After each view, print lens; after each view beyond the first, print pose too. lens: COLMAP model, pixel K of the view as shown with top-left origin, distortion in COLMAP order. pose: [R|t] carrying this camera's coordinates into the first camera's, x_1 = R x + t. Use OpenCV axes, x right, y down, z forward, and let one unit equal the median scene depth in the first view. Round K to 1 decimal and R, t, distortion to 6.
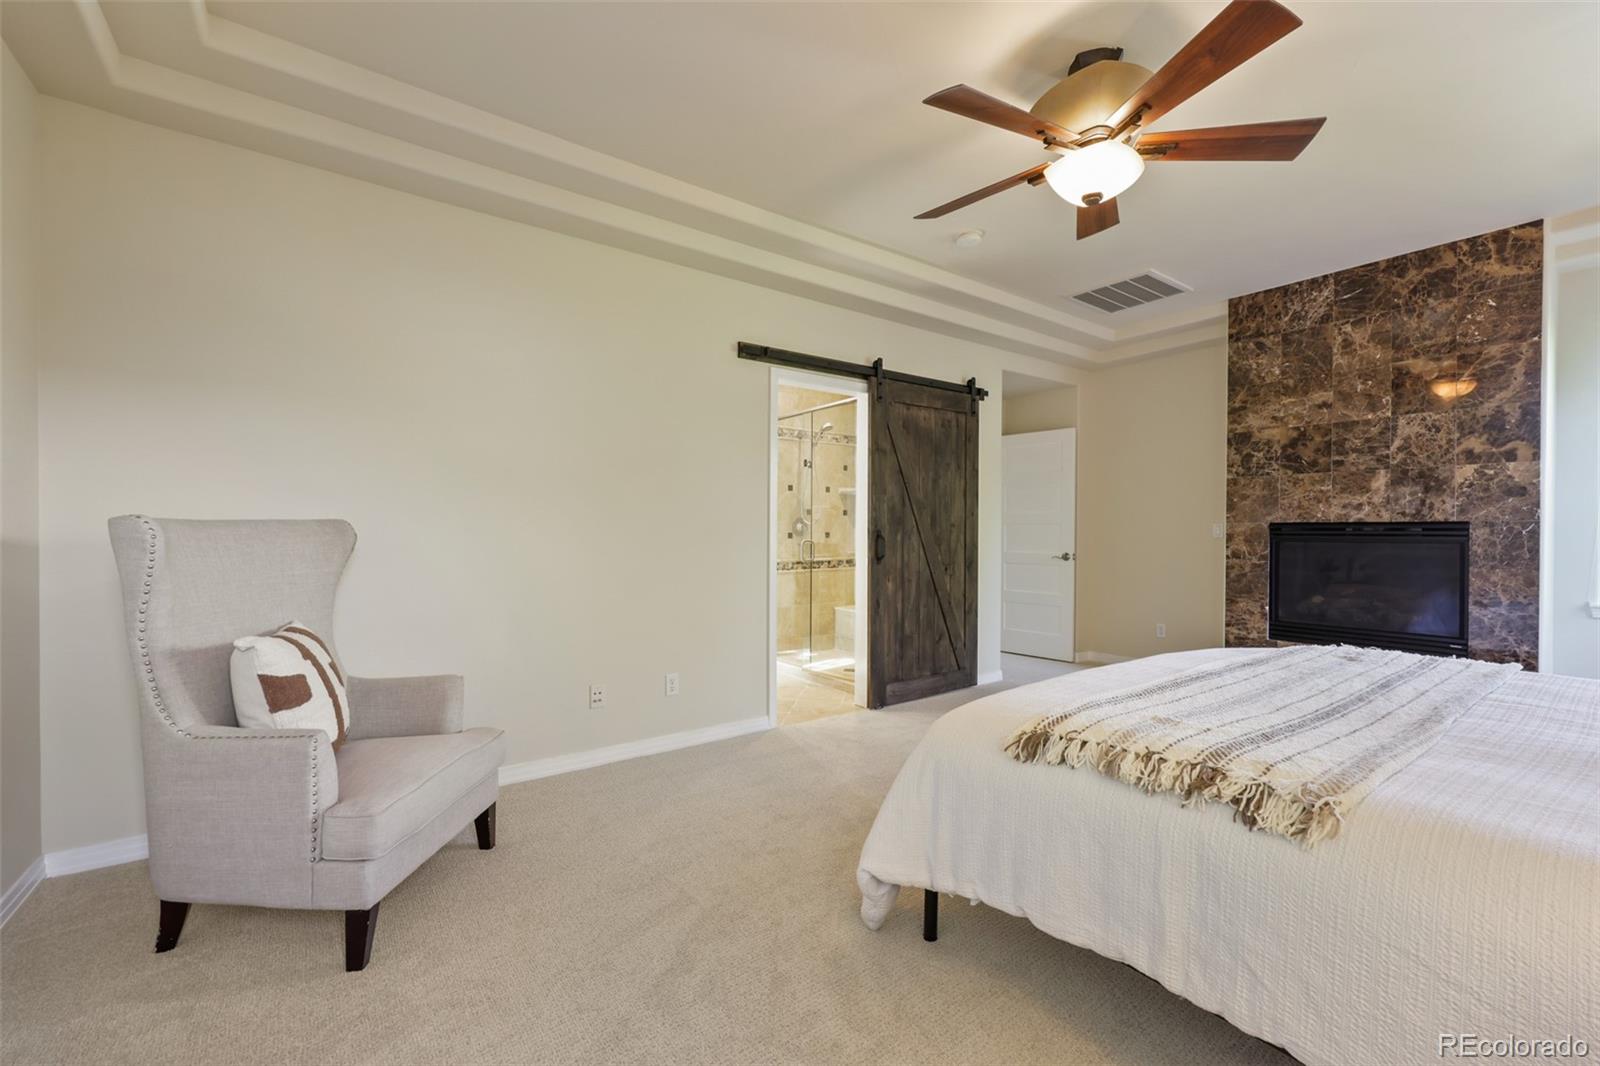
lens RADIAL K [[660.3, 0, 799.2], [0, 660.3, 527.4], [0, 0, 1]] dist [0.000593, -0.000091]
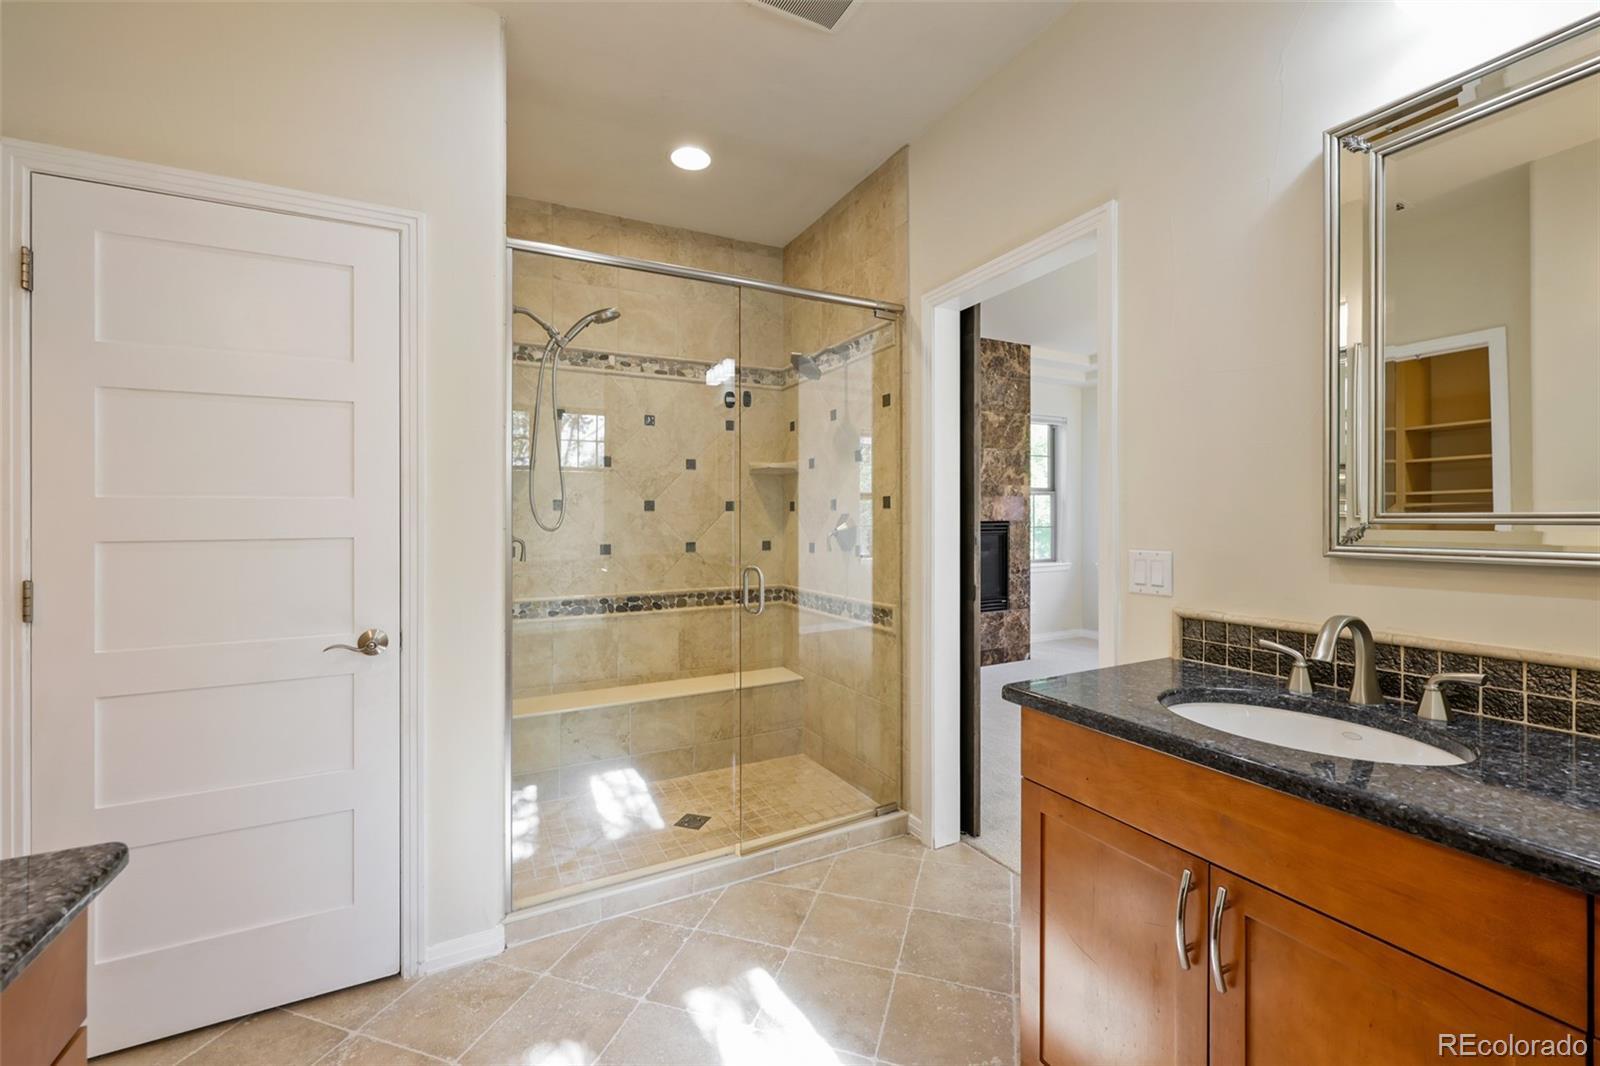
lens RADIAL K [[660.3, 0, 794.2], [0, 660.3, 530.1], [0, 0, 1]] dist [0.000593, -0.000091]
pose [[0.162905, -0.004455, 0.986632, -0.636616], [0.007882, 0.999964, 0.003214, 0.004005], [-0.986610, 0.007253, 0.162934, 1.255225]]
